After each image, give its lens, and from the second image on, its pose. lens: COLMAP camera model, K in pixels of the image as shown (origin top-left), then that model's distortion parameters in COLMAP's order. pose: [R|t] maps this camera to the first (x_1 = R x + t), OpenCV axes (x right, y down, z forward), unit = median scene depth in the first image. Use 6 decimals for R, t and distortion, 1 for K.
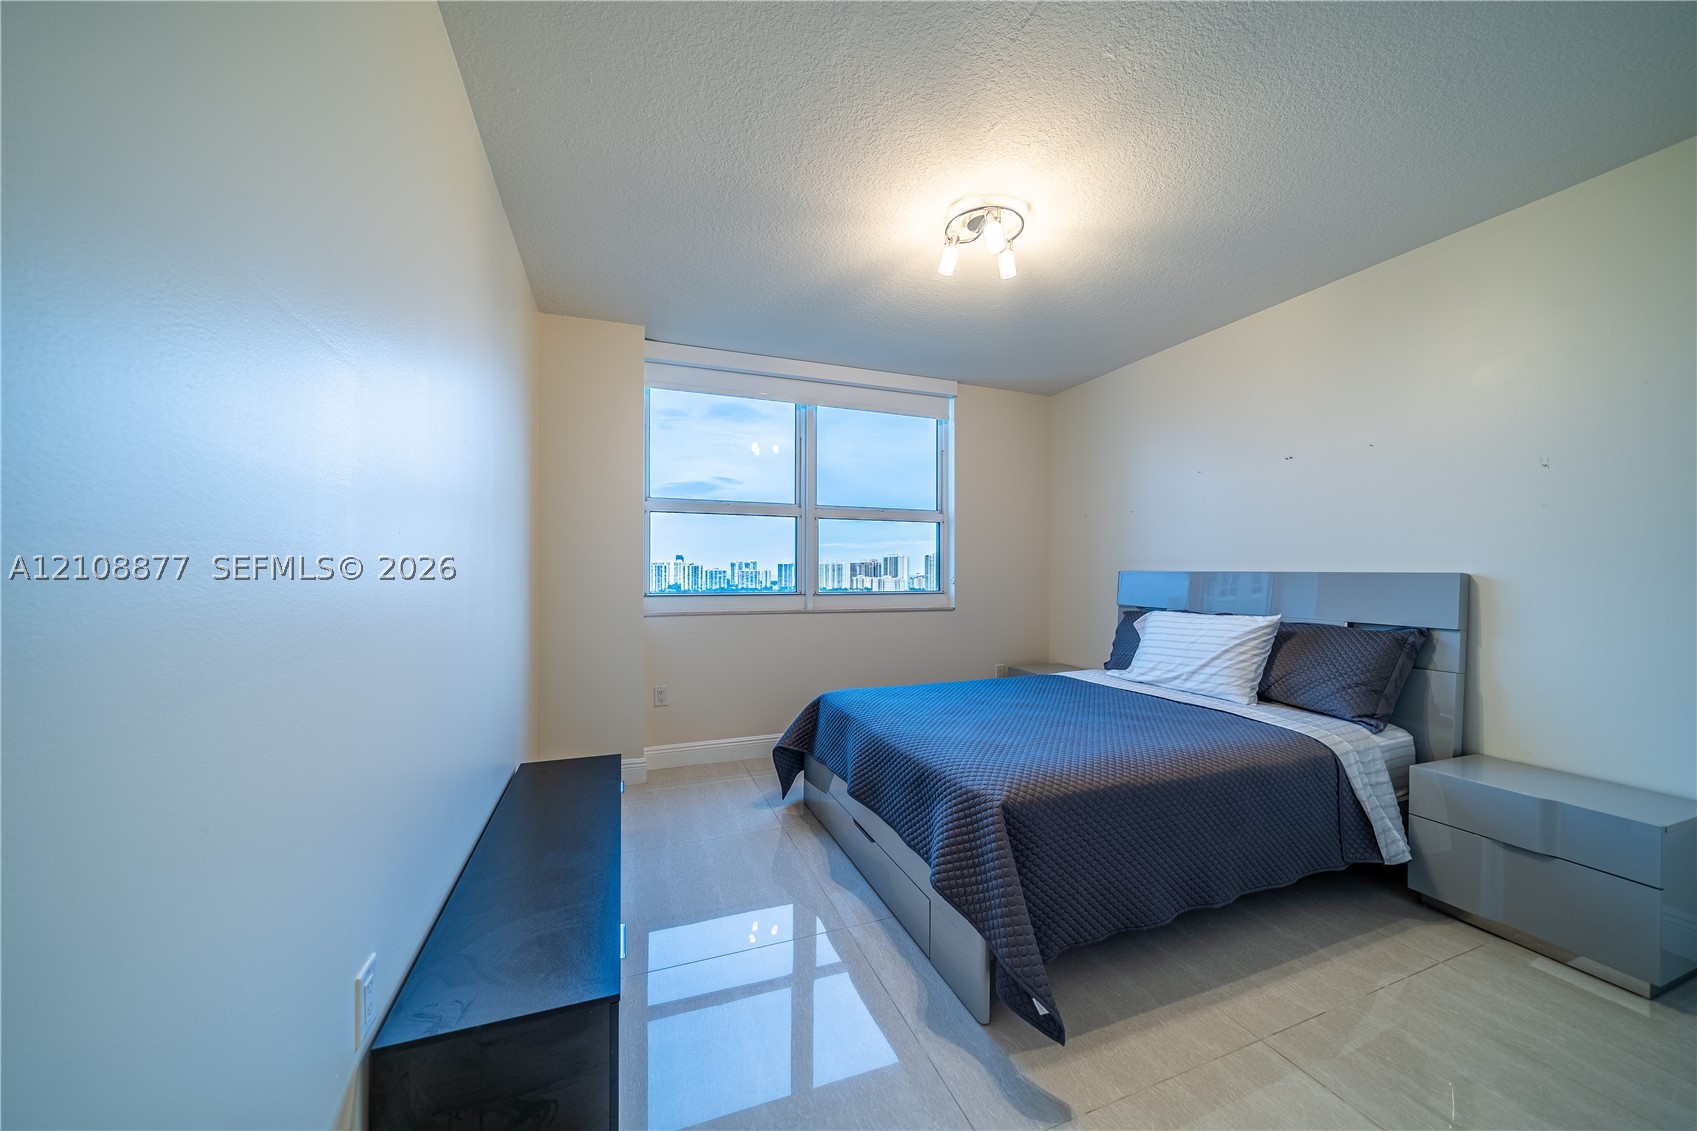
lens RADIAL K [[607.3, 0, 855.4], [0, 607.3, 565.3], [0, 0, 1]] dist [-0.016120, 0.001174]
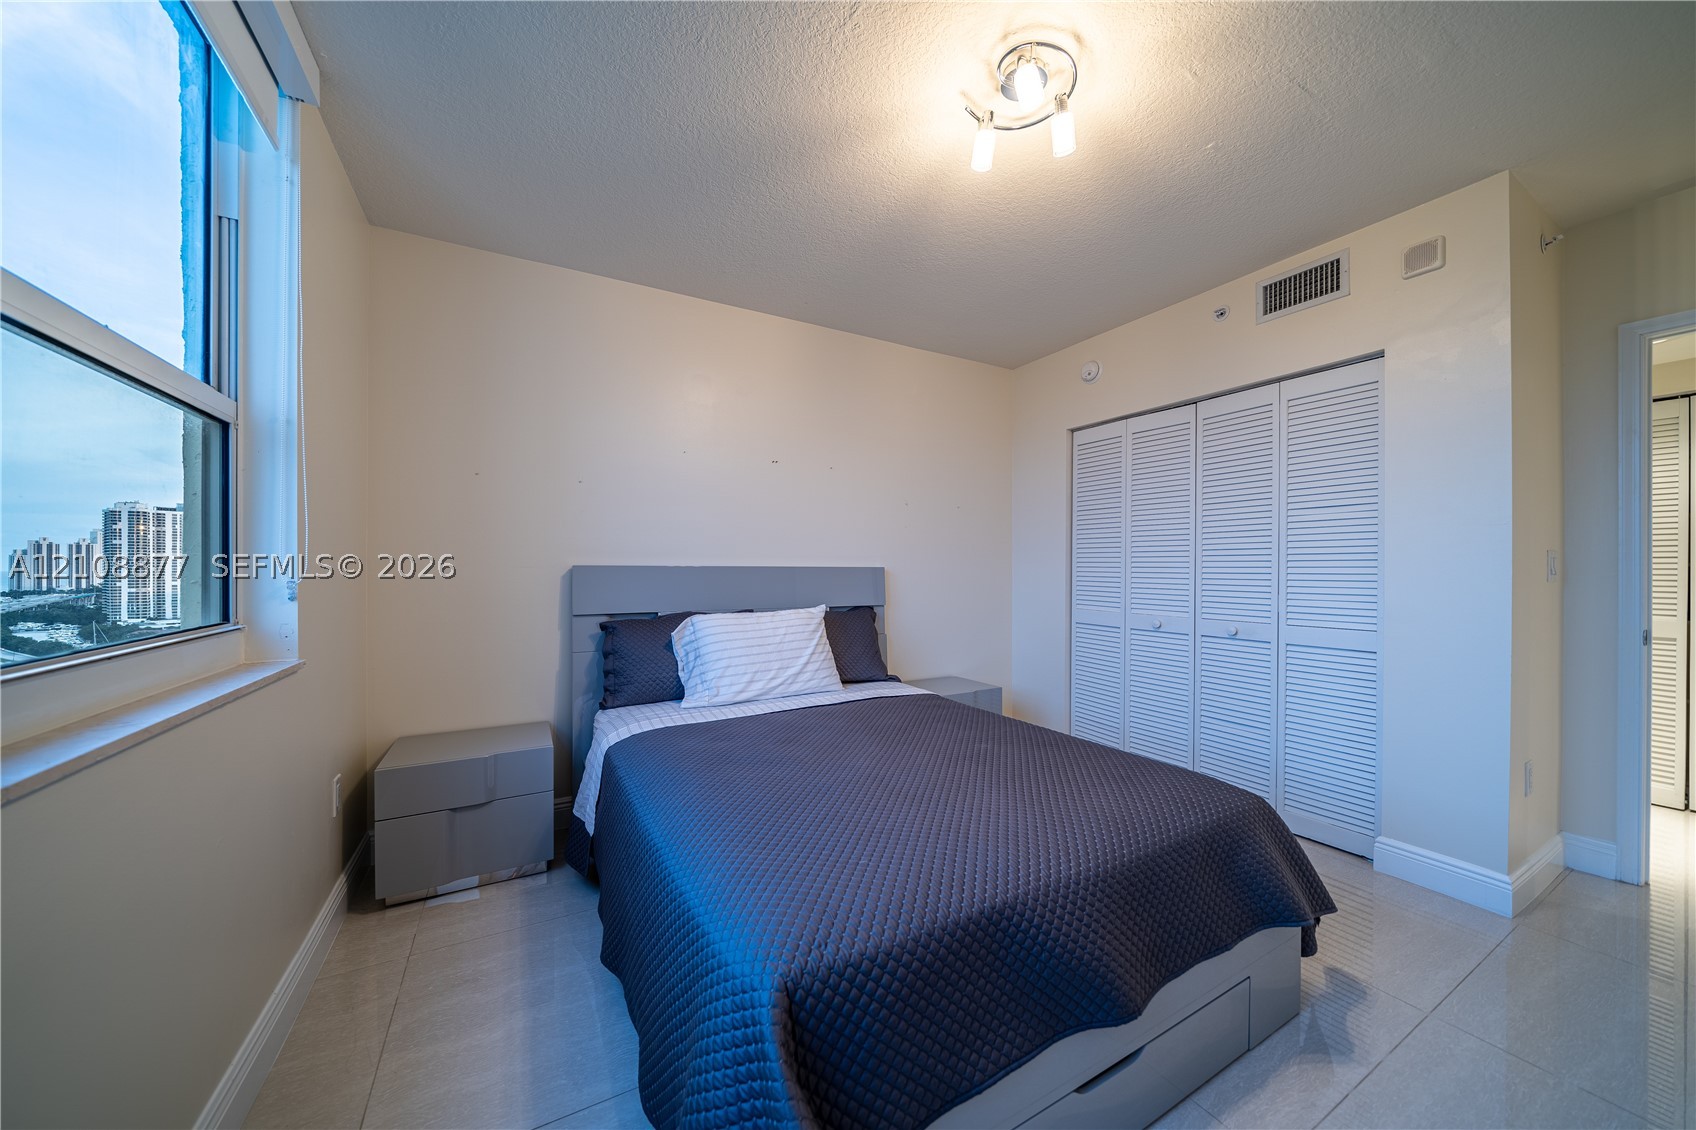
lens RADIAL K [[606.9, 0, 839.9], [0, 606.9, 564.8], [0, 0, 1]] dist [-0.016120, 0.001174]
pose [[-0.122512, 0.003683, 0.992460, -0.360725], [-0.008247, 0.999955, -0.004729, 0.012856], [-0.992433, -0.008764, -0.122476, 1.001069]]
